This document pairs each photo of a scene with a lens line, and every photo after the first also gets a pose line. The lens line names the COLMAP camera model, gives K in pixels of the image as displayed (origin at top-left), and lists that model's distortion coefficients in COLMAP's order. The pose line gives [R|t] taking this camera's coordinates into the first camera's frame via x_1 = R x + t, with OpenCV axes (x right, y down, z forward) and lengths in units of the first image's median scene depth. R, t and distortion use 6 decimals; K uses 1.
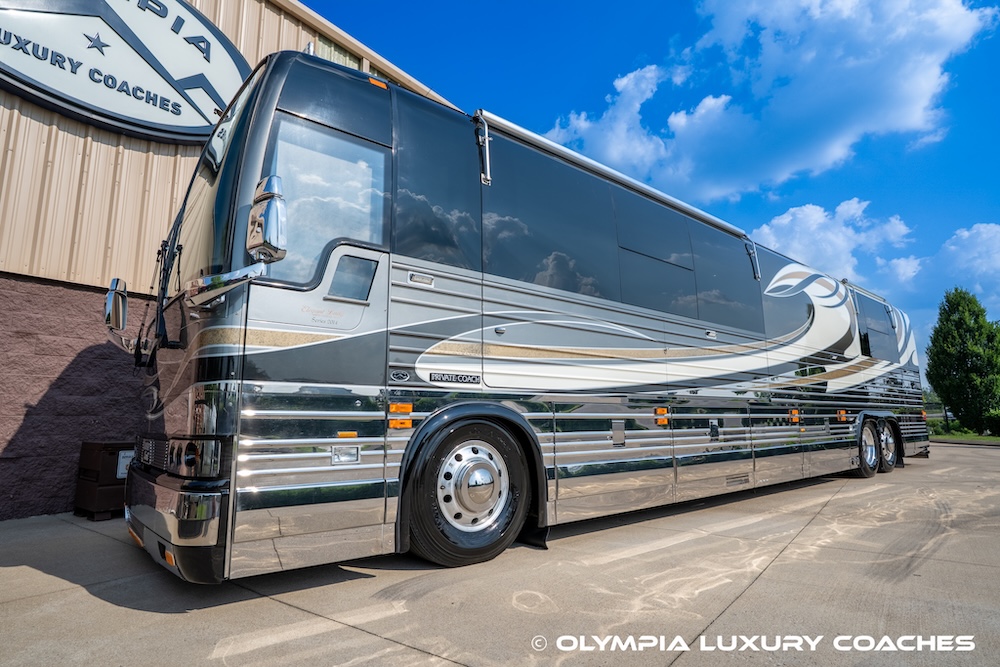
lens RADIAL K [[544.6, 0, 502.0], [0, 544.6, 332.3], [0, 0, 1]] dist [-0.051613, 0.031715]
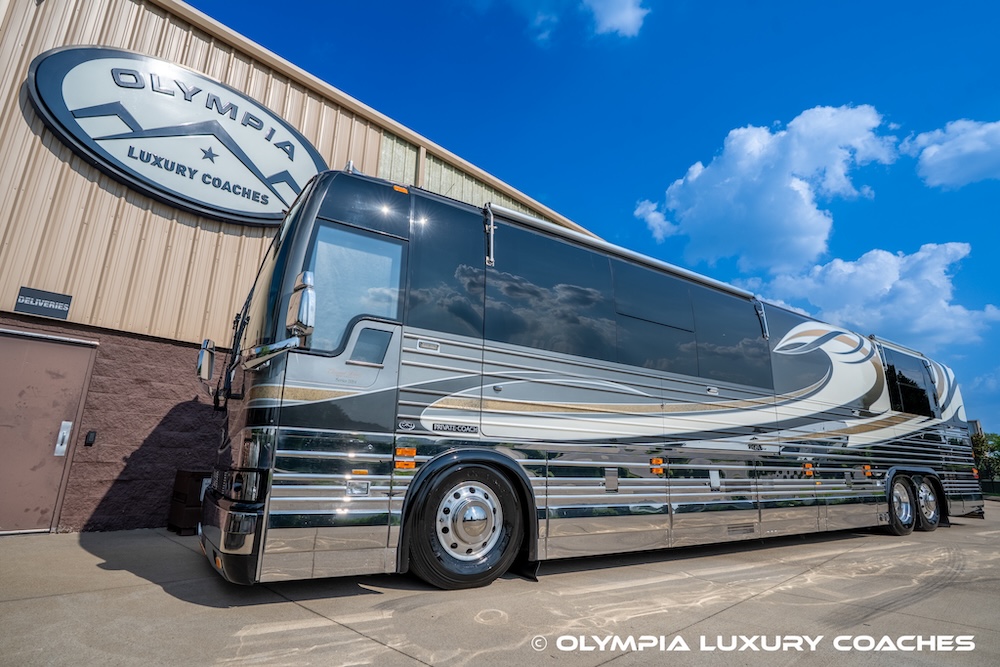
lens RADIAL K [[519.0, 0, 501.0], [0, 519.0, 331.7], [0, 0, 1]] dist [-0.063746, 0.036663]
pose [[0.991369, 0.001592, -0.131090, 0.109427], [-0.013200, 0.996057, -0.087729, -0.019276], [0.130433, 0.088703, 0.987481, -0.089623]]
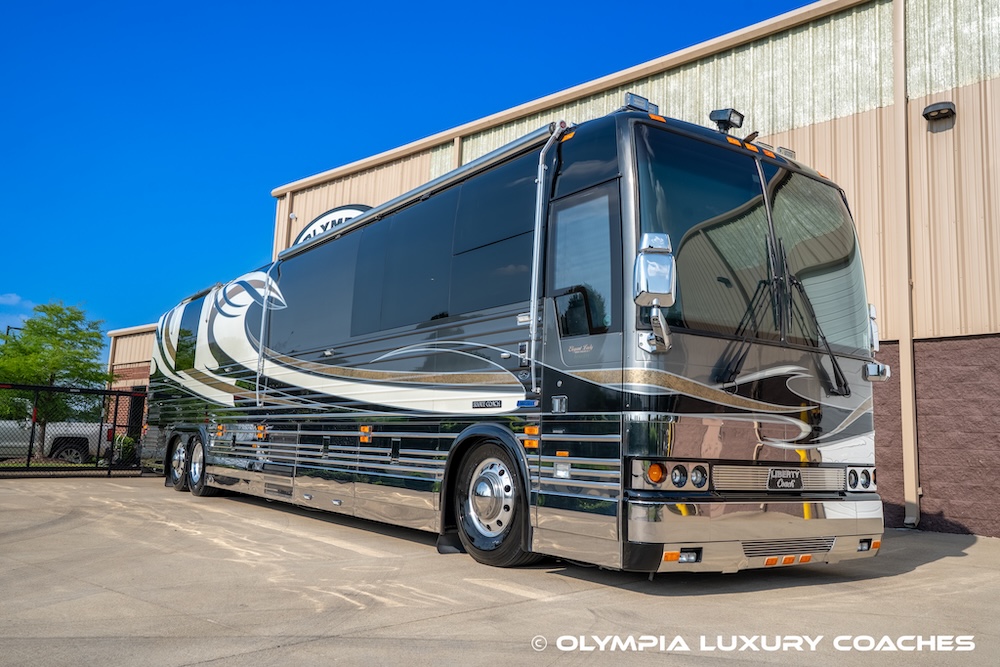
lens RADIAL K [[832.4, 0, 495.8], [0, 832.4, 334.3], [0, 0, 1]] dist [0.046272, 0.014442]
pose [[-0.109121, -0.130798, -0.985385, 2.595953], [0.134392, 0.980262, -0.145000, 0.338690], [0.984902, -0.148250, -0.089389, 2.063957]]
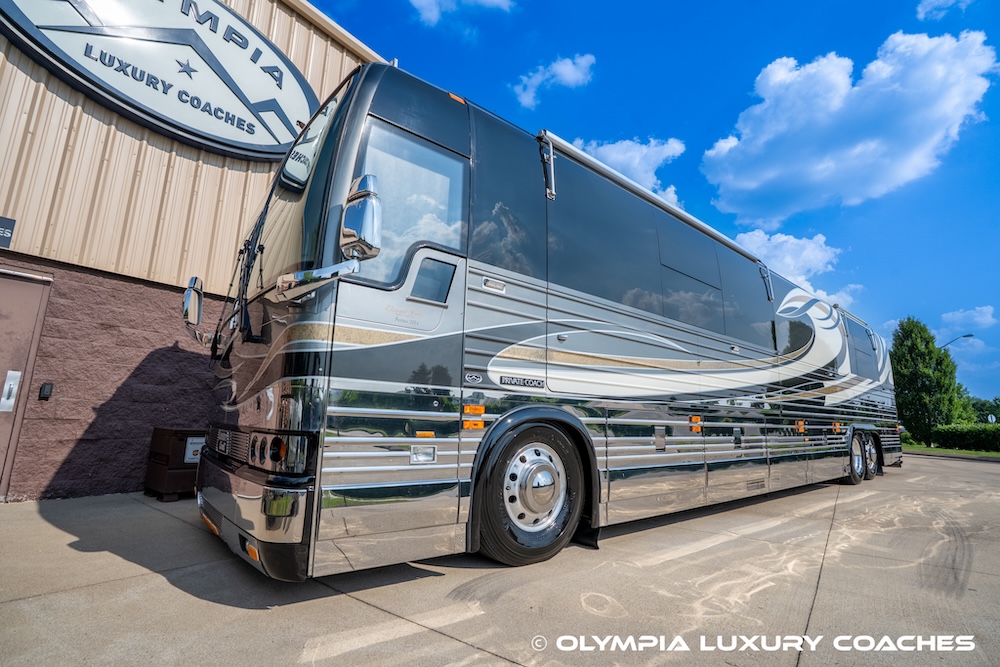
lens RADIAL K [[474.4, 0, 501.4], [0, 474.4, 332.0], [0, 0, 1]] dist [-0.067738, 0.027920]
pose [[0.999351, 0.035314, -0.007043, -0.082385], [-0.035464, 0.999119, -0.022461, 0.007655], [0.006244, 0.022697, 0.999723, 0.066751]]
